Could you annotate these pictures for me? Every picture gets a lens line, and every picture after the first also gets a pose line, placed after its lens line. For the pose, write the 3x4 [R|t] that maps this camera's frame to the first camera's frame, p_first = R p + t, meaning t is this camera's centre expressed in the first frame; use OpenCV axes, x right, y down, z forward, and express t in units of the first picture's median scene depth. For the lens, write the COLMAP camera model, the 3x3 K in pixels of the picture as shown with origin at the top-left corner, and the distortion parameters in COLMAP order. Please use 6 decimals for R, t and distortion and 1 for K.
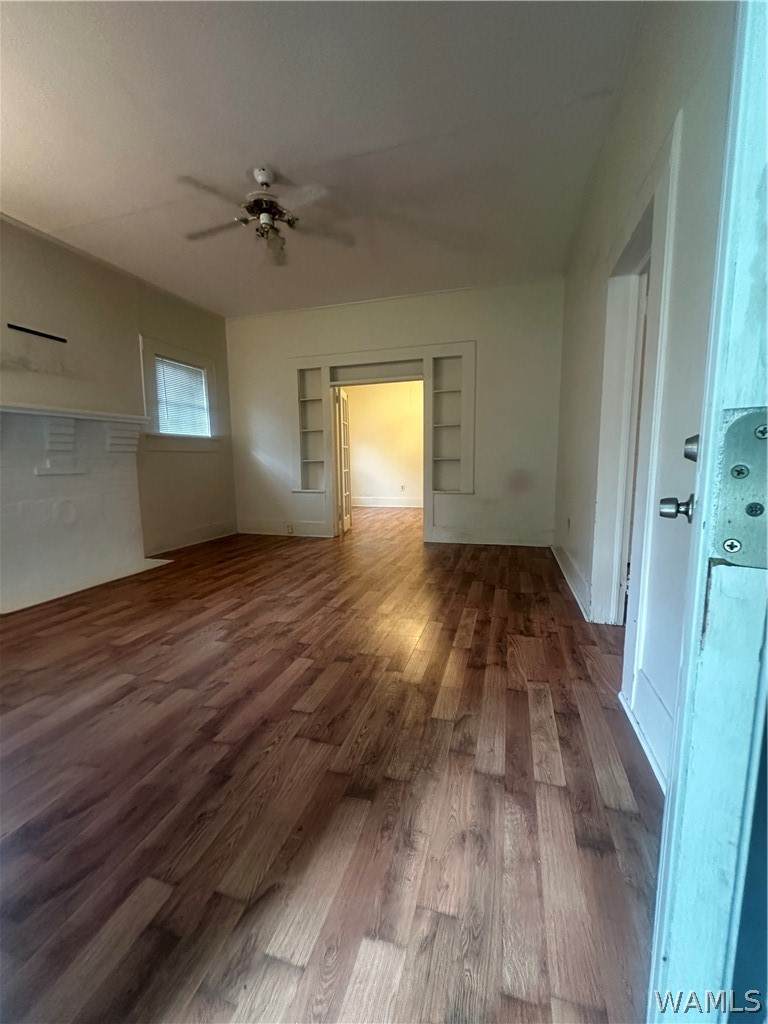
lens RADIAL K [[409.1, 0, 373.6], [0, 409.1, 508.1], [0, 0, 1]] dist [-0.002283, 0.000159]
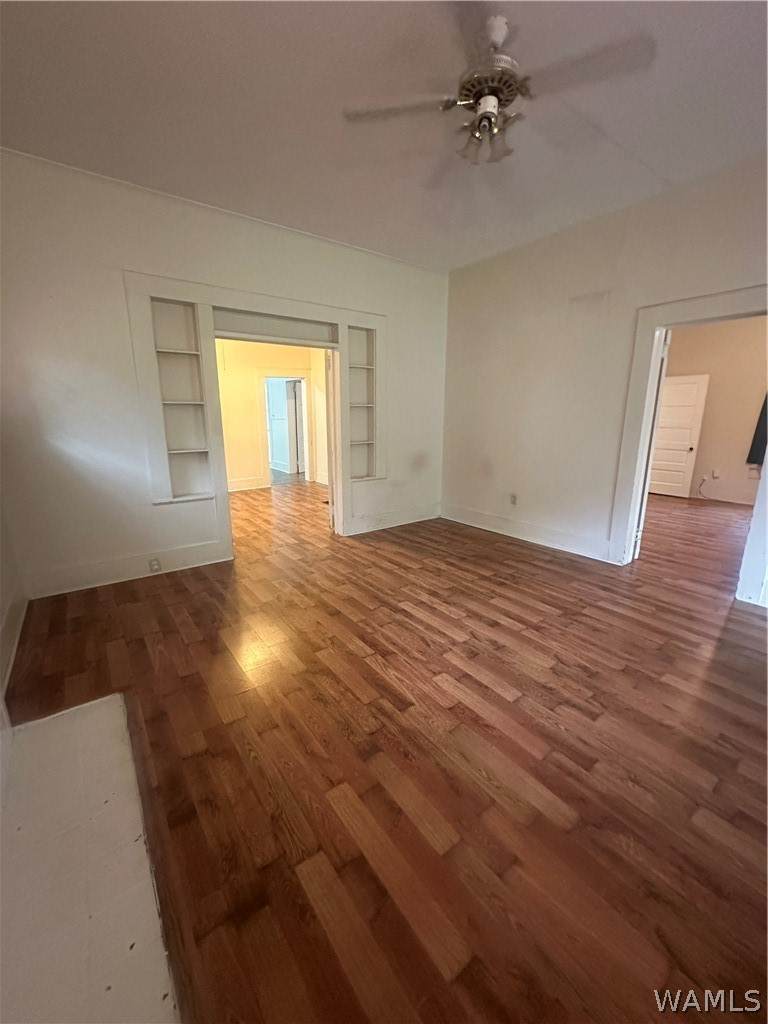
lens RADIAL K [[409.1, 0, 382.1], [0, 409.1, 513.5], [0, 0, 1]] dist [-0.002283, 0.000159]
pose [[0.587179, -0.179190, 0.789375, -0.884329], [0.084810, 0.983441, 0.160158, -0.171826], [-0.805002, -0.027094, 0.592653, 0.657100]]
